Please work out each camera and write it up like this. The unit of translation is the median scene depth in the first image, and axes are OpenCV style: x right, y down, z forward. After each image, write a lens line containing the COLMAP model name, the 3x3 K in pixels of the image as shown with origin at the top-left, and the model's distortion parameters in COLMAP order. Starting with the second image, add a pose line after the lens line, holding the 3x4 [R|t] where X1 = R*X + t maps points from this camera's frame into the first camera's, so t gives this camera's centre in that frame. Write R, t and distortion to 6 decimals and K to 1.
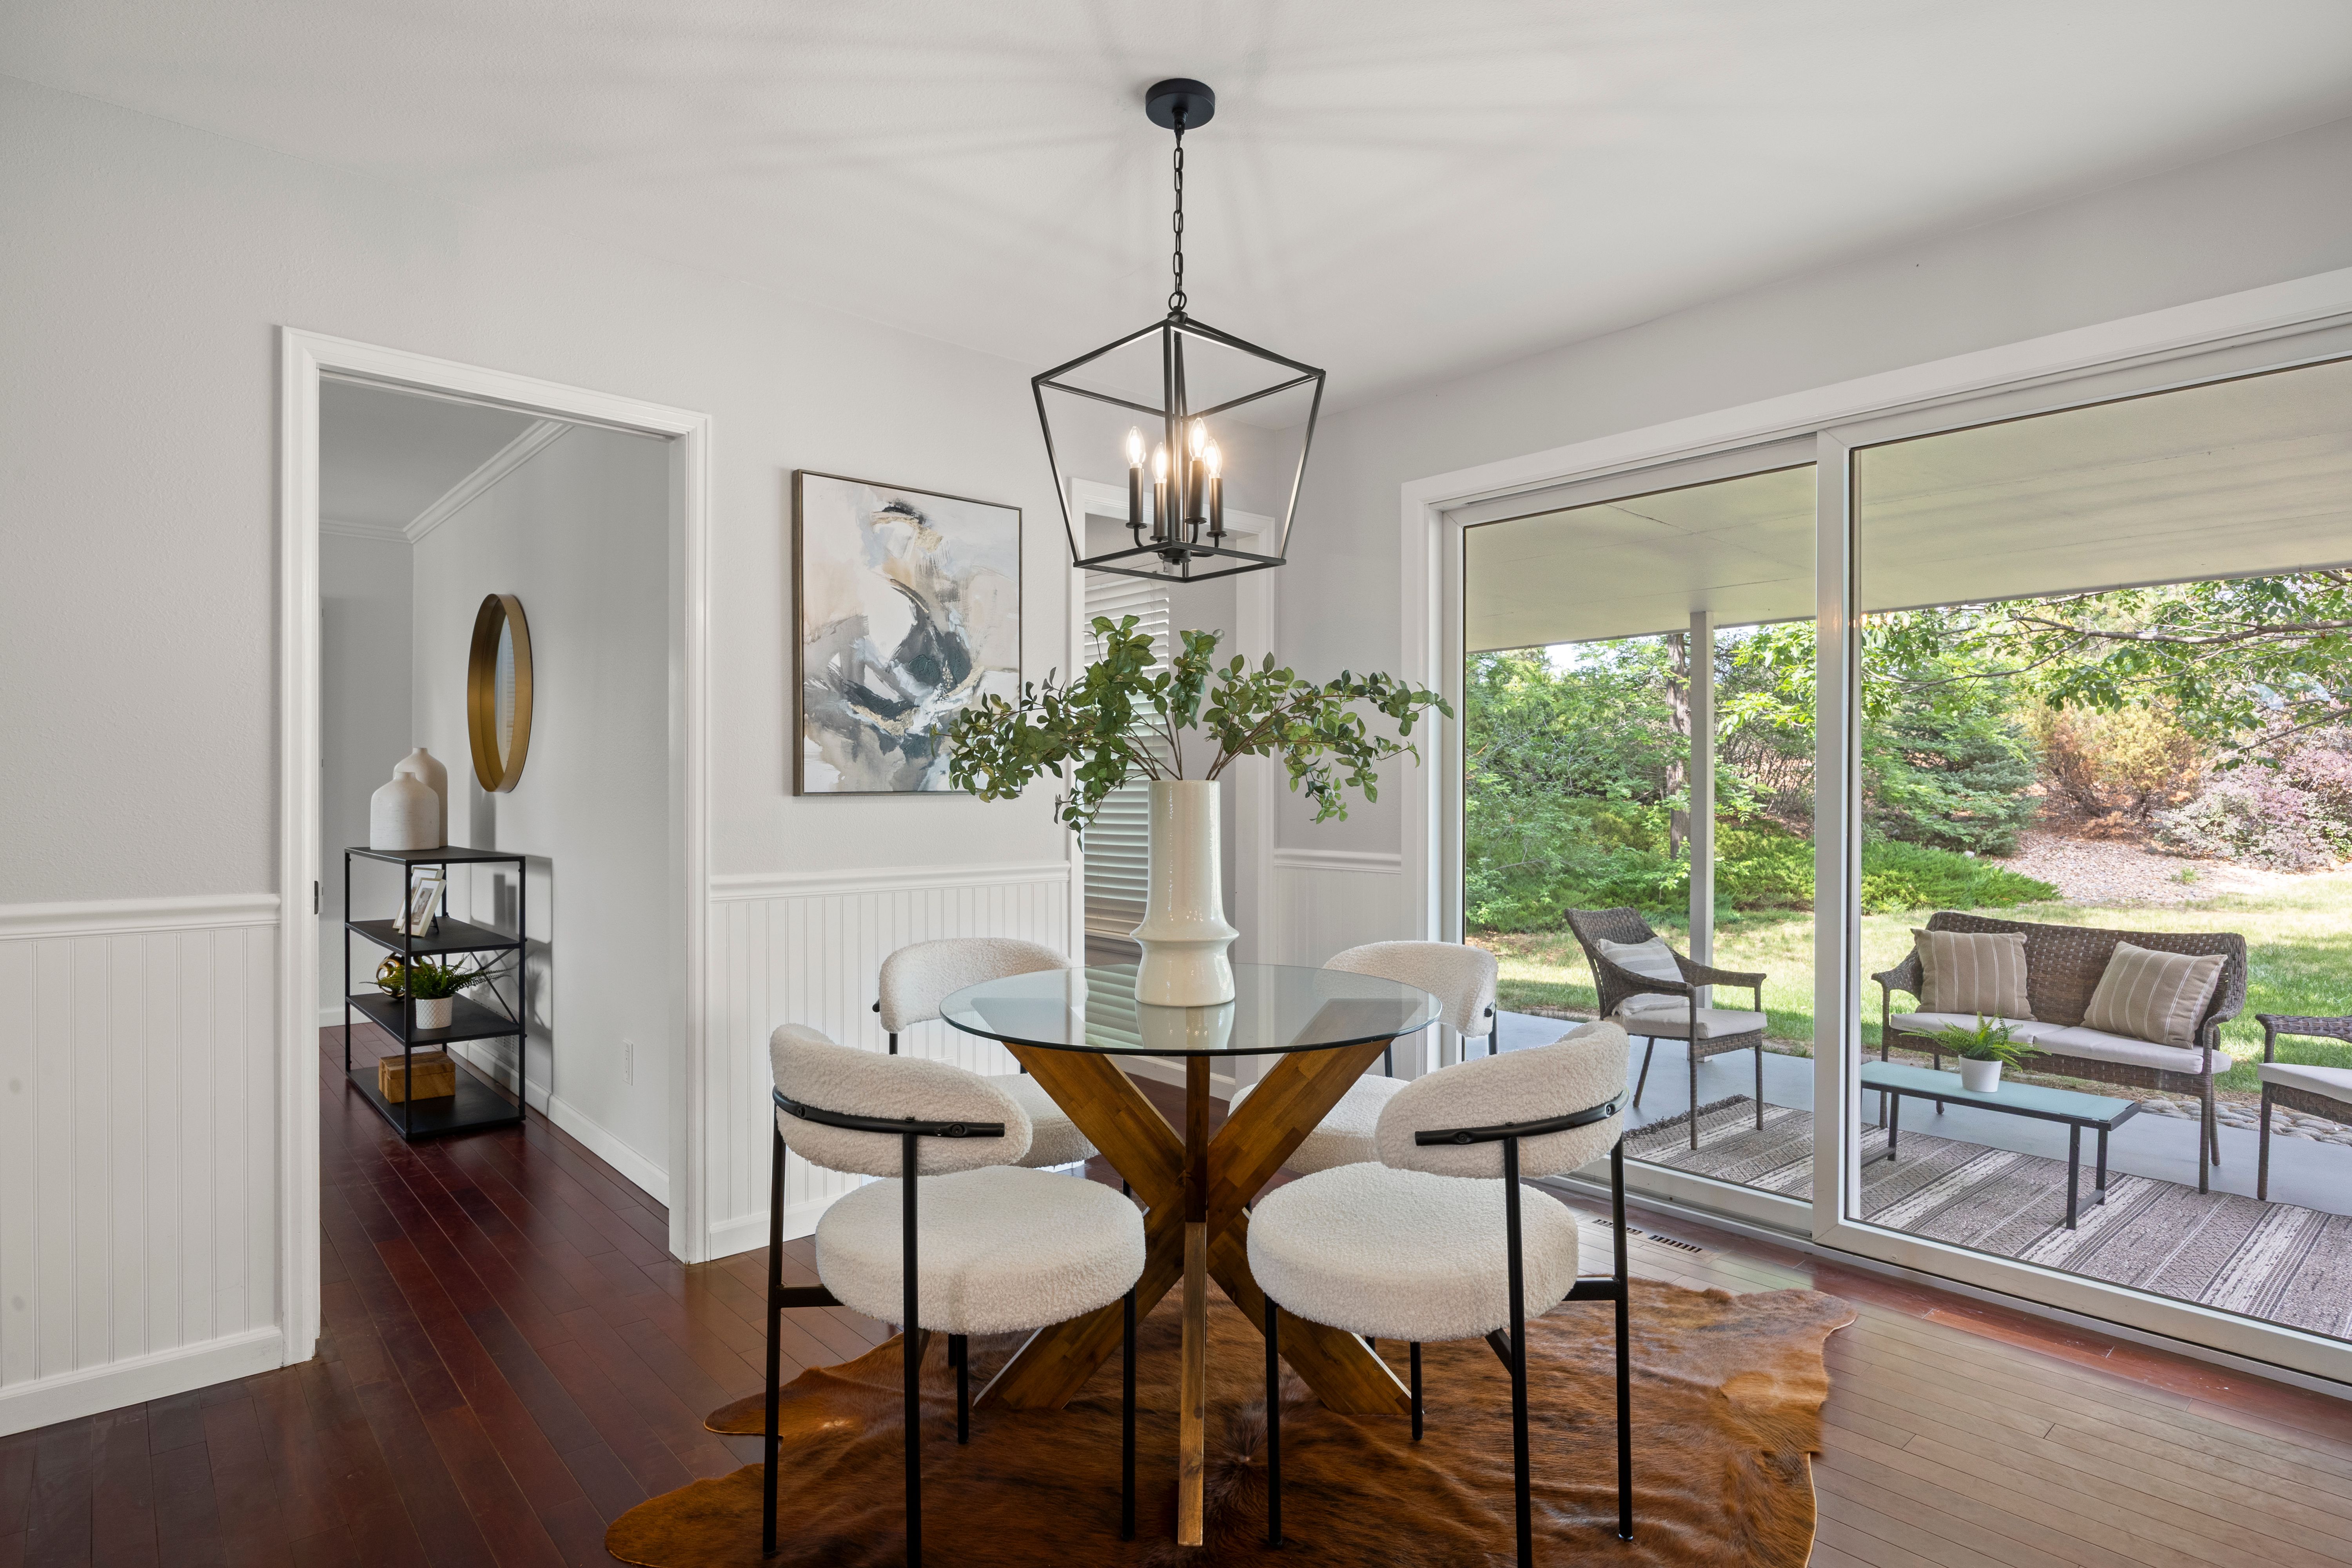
lens RADIAL K [[1247.7, 0, 1202.9], [0, 1247.7, 796.8], [0, 0, 1]] dist [-0.001977, 0.000336]
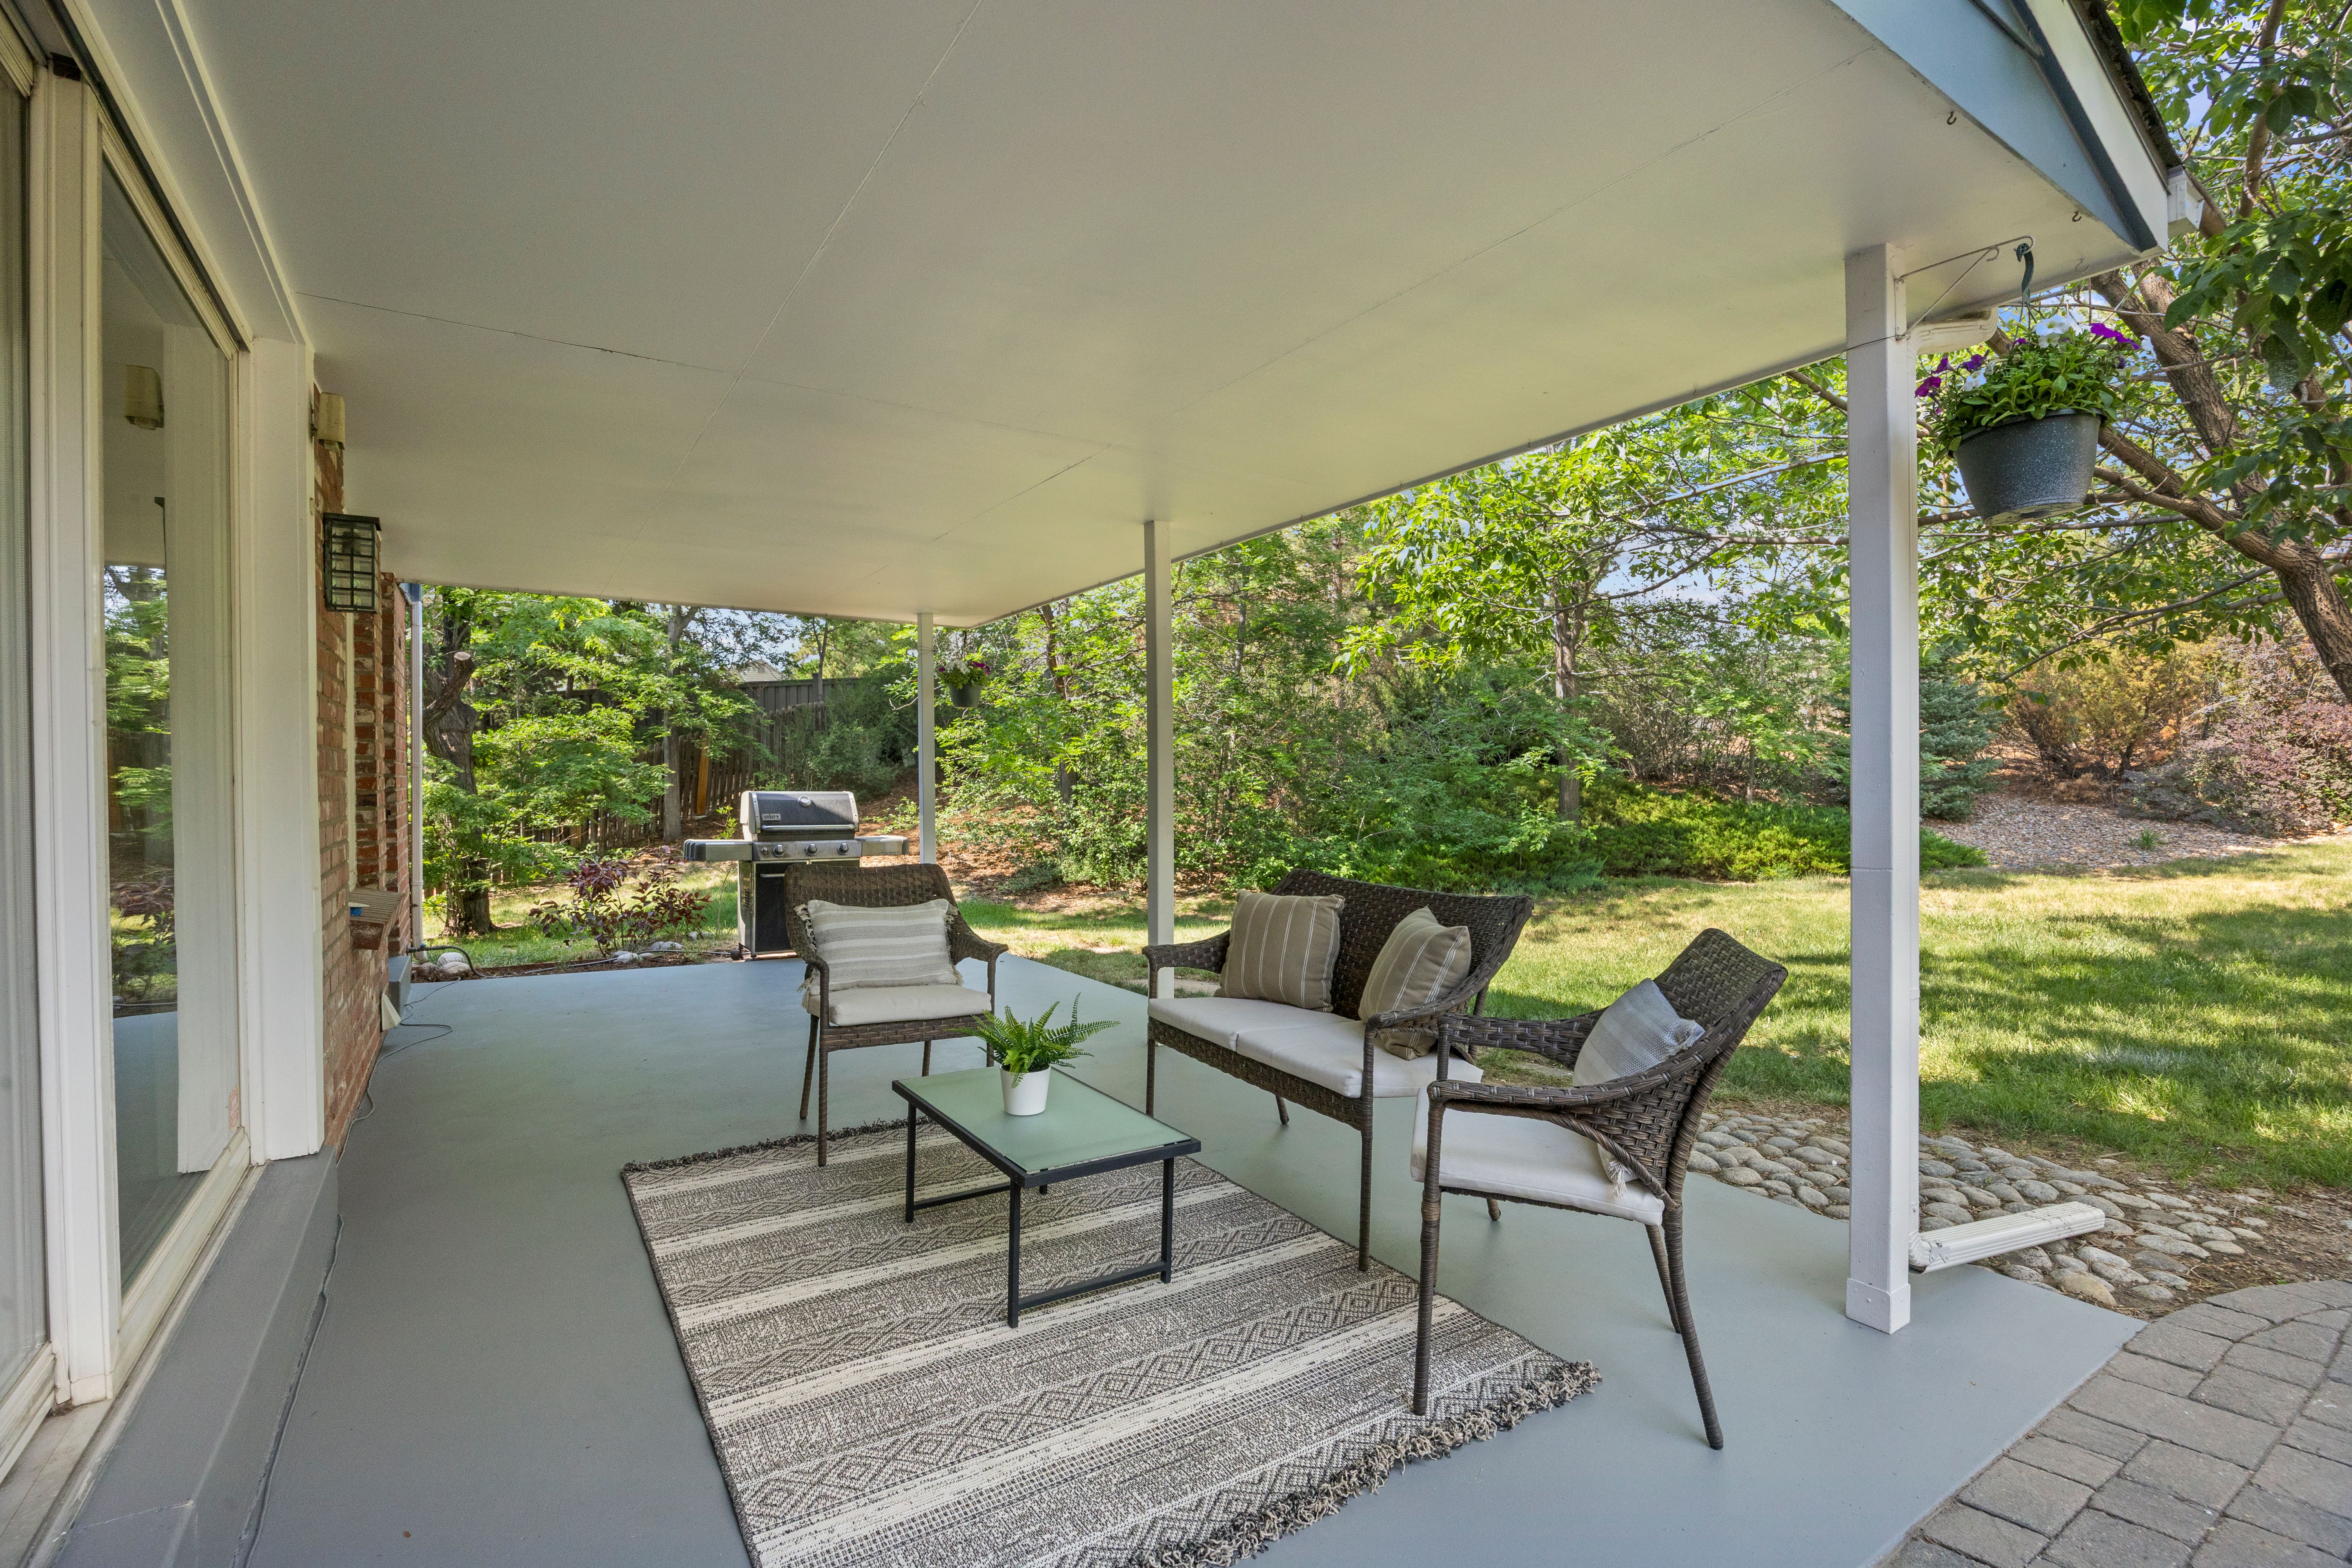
lens RADIAL K [[1094.1, 0, 1176.0], [0, 1094.1, 784.0], [0, 0, 1]] dist [-0.014331, 0.001134]
pose [[0.988003, -0.010197, -0.154096, 0.226172], [0.010808, 0.999937, 0.003124, 0.012793], [0.154054, -0.004752, 0.988051, 0.109542]]
